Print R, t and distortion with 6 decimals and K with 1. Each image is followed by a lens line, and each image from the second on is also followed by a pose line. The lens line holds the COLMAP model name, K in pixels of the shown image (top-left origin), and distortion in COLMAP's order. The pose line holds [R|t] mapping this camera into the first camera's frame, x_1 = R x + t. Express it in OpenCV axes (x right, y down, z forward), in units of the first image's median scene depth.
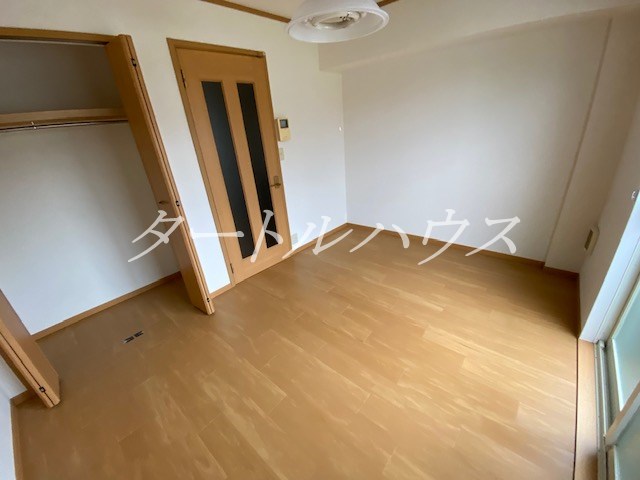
lens RADIAL K [[265.0, 0, 316.8], [0, 265.0, 248.2], [0, 0, 1]] dist [0.022167, -0.022462]
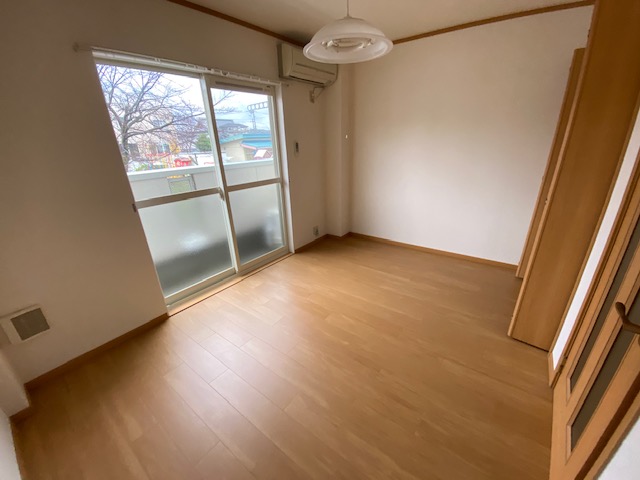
lens RADIAL K [[265.0, 0, 316.8], [0, 265.0, 248.2], [0, 0, 1]] dist [0.022167, -0.022462]
pose [[-0.990962, 0.133209, -0.015802, 0.200440], [0.080608, 0.685495, 0.723601, -0.643265], [0.107222, 0.715787, -0.690038, 1.423956]]
